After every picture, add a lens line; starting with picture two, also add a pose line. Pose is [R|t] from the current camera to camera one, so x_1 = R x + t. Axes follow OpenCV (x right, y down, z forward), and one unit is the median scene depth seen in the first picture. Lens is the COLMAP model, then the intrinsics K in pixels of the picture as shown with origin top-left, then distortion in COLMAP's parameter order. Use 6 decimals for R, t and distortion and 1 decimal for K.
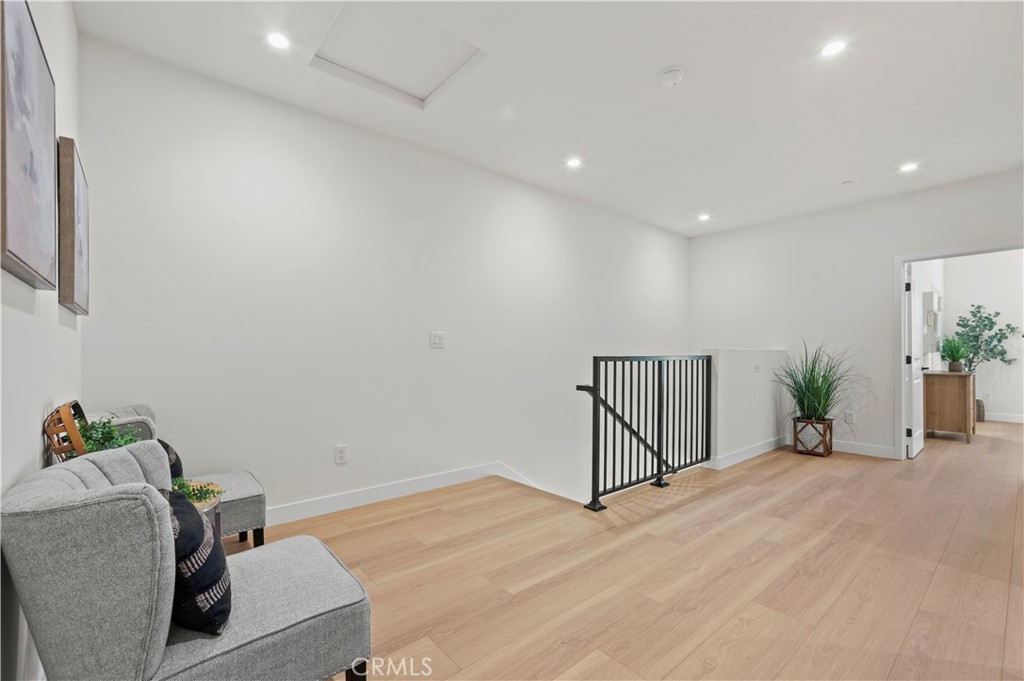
lens RADIAL K [[437.5, 0, 510.9], [0, 437.5, 344.9], [0, 0, 1]] dist [-0.013080, 0.009636]
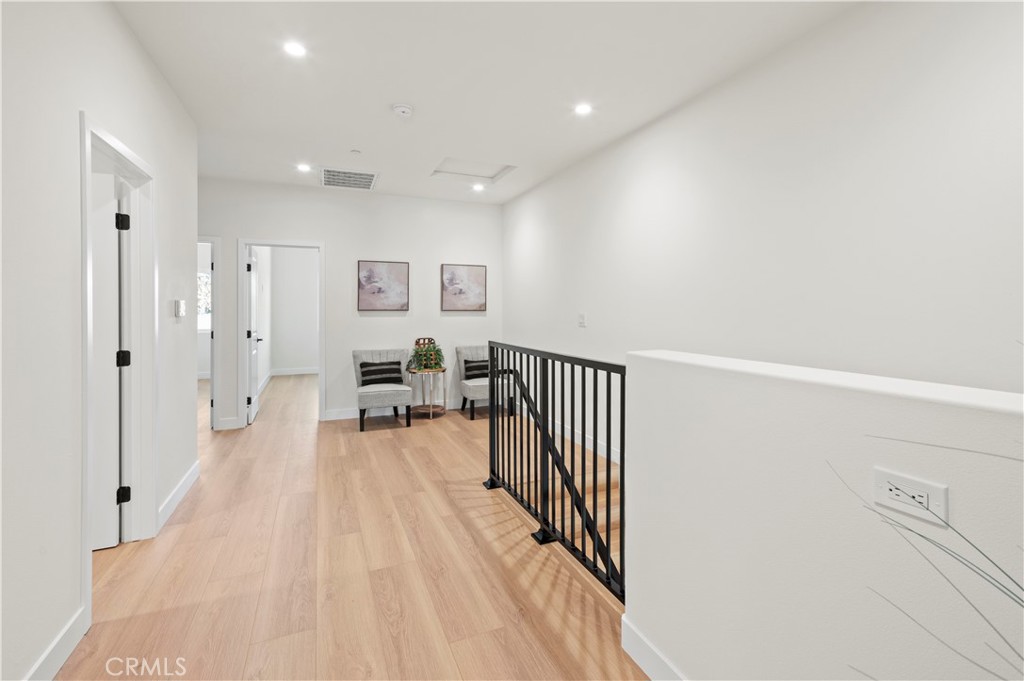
lens RADIAL K [[447.1, 0, 514.3], [0, 447.1, 314.1], [0, 0, 1]] dist [-0.016287, 0.000234]
pose [[-0.279401, 0.011274, -0.960108, 1.348294], [0.016298, 0.999843, 0.006997, -0.049620], [0.960036, -0.013692, -0.279541, 1.521849]]
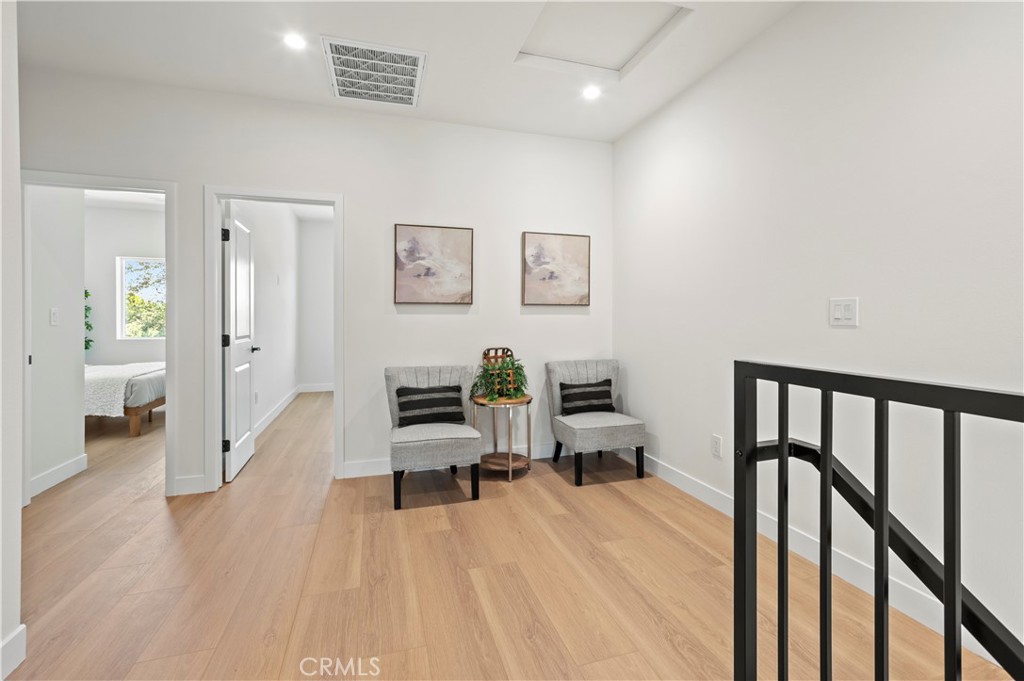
lens RADIAL K [[450.0, 0, 510.7], [0, 450.0, 320.6], [0, 0, 1]] dist [-0.020718, 0.016488]
pose [[-0.388569, 0.007474, -0.921389, 0.676495], [0.017443, 0.999848, 0.000755, -0.011285], [0.921255, -0.015779, -0.388640, 1.092313]]
